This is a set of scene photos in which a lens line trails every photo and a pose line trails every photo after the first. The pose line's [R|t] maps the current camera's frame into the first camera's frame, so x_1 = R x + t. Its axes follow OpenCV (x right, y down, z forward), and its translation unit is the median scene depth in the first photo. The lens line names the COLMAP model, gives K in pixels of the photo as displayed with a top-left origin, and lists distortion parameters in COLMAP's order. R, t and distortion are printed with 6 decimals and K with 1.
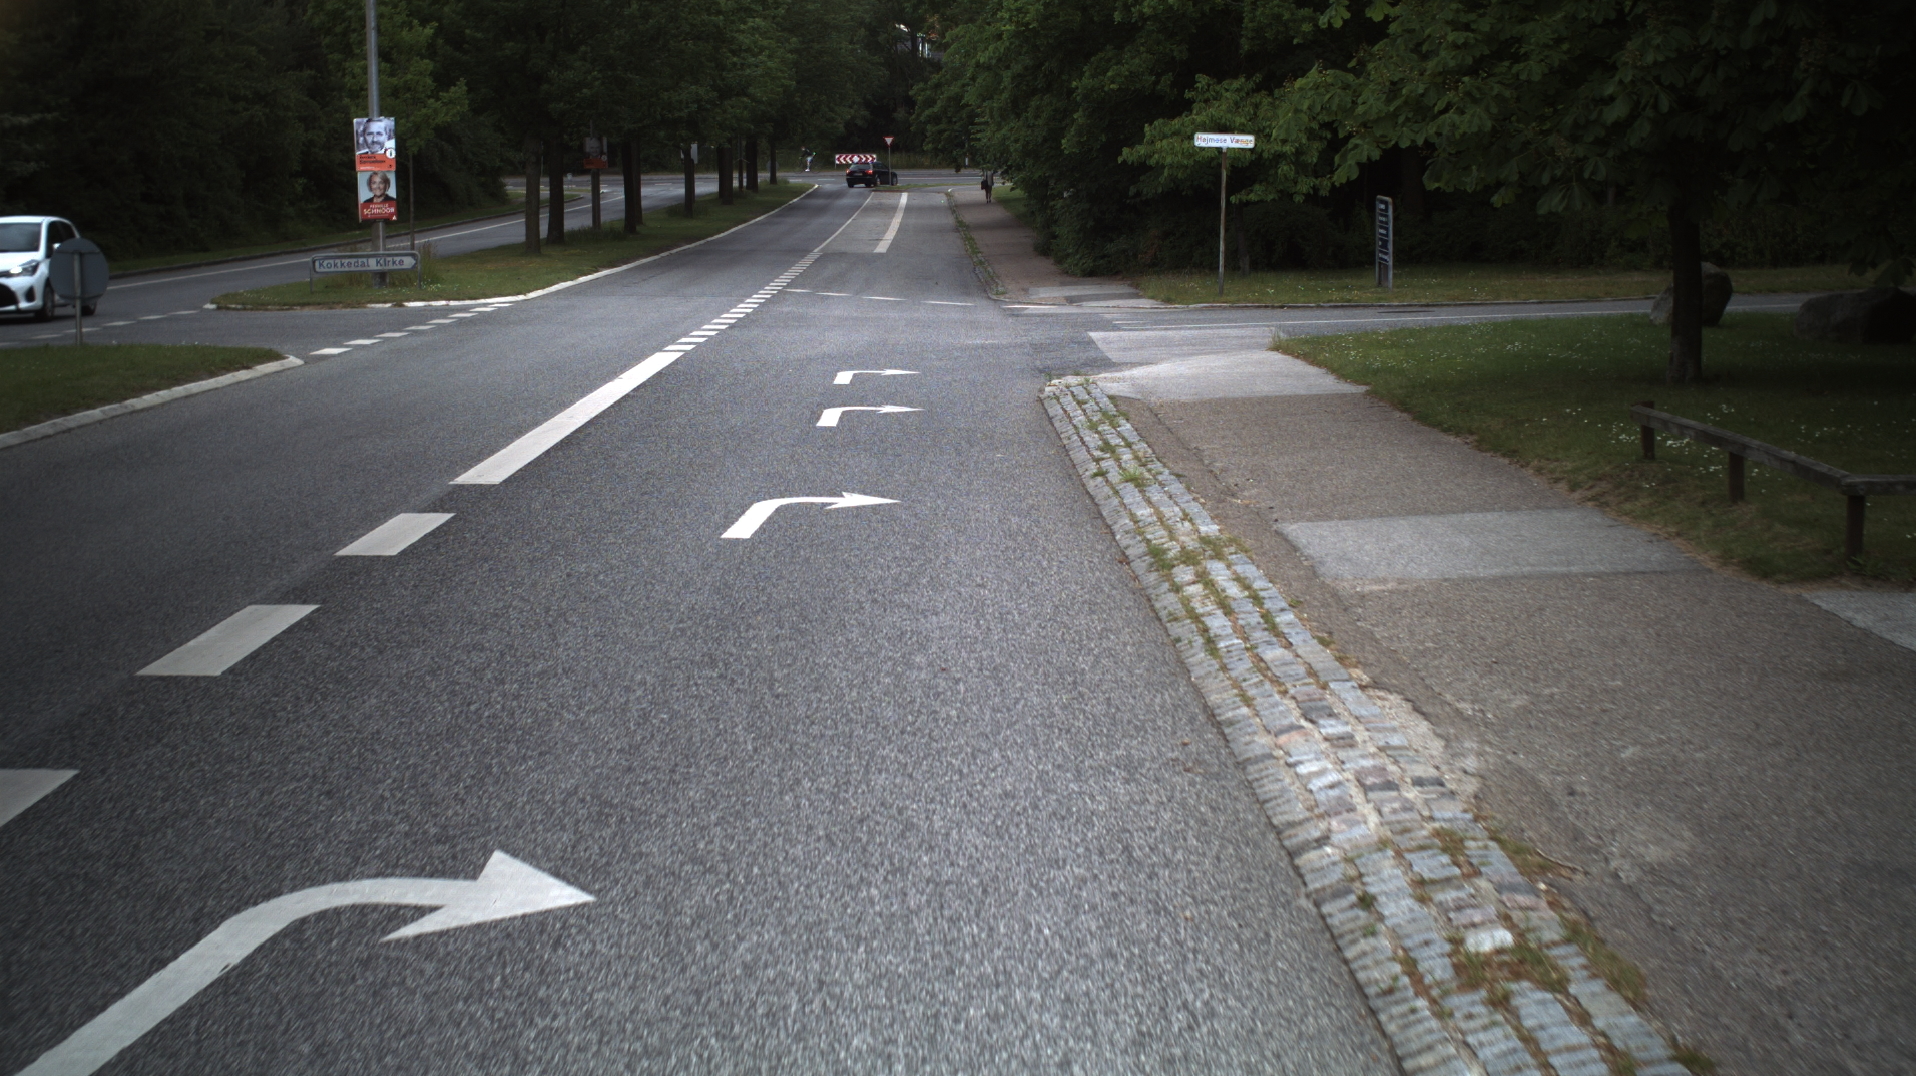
lens RADIAL K [[3223.8, 0, 958.0], [0, 3223.8, 538.0], [0, 0, 1]] dist [-0.254287, 0.262286]
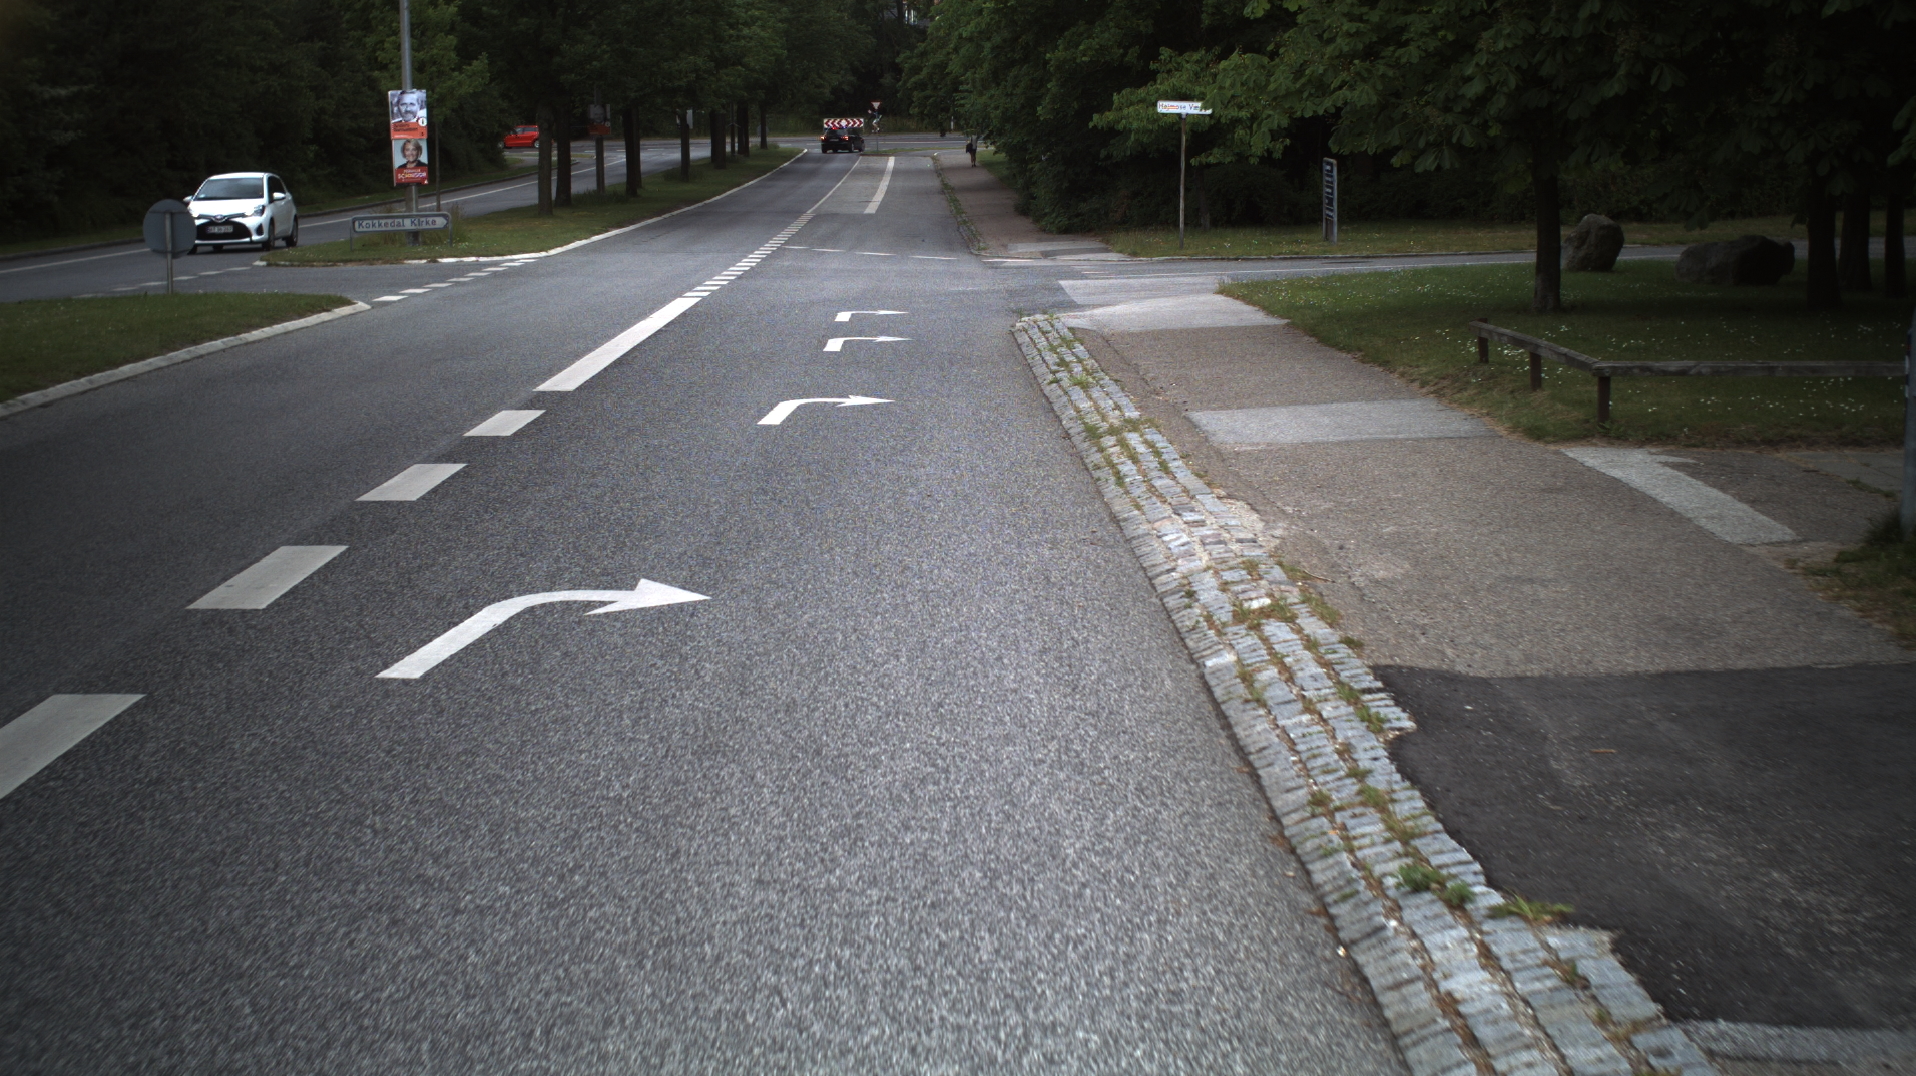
lens RADIAL K [[3223.8, 0, 958.0], [0, 3223.8, 538.0], [0, 0, 1]] dist [-0.254287, 0.262286]
pose [[0.999984, -0.004182, 0.003771, 0.000650], [0.004139, 0.999928, 0.011241, 0.010066], [-0.003818, -0.011225, 0.999930, -0.094175]]
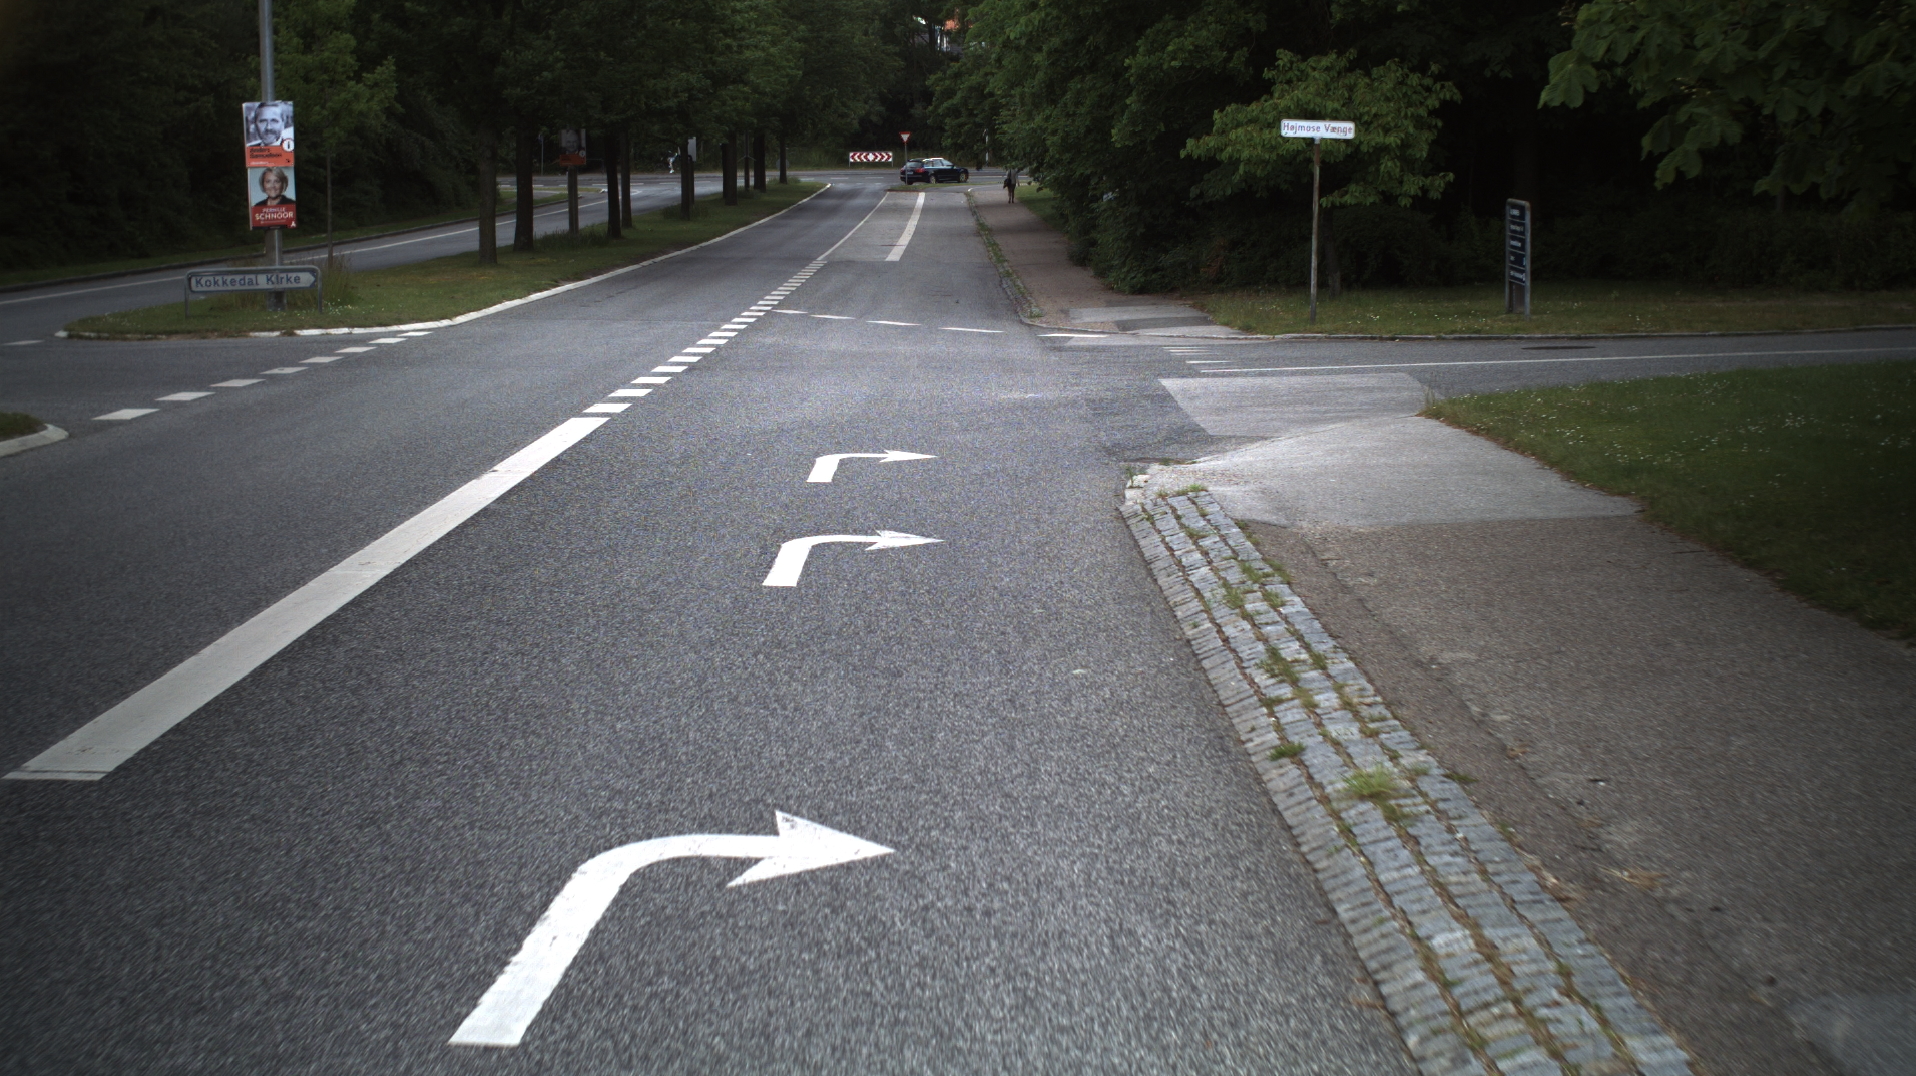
lens RADIAL K [[3223.8, 0, 958.0], [0, 3223.8, 538.0], [0, 0, 1]] dist [-0.254287, 0.262286]
pose [[0.999984, 0.001608, -0.005466, -0.002146], [-0.001607, 0.999999, 0.000189, -0.020728], [0.005467, -0.000181, 0.999985, 0.188765]]
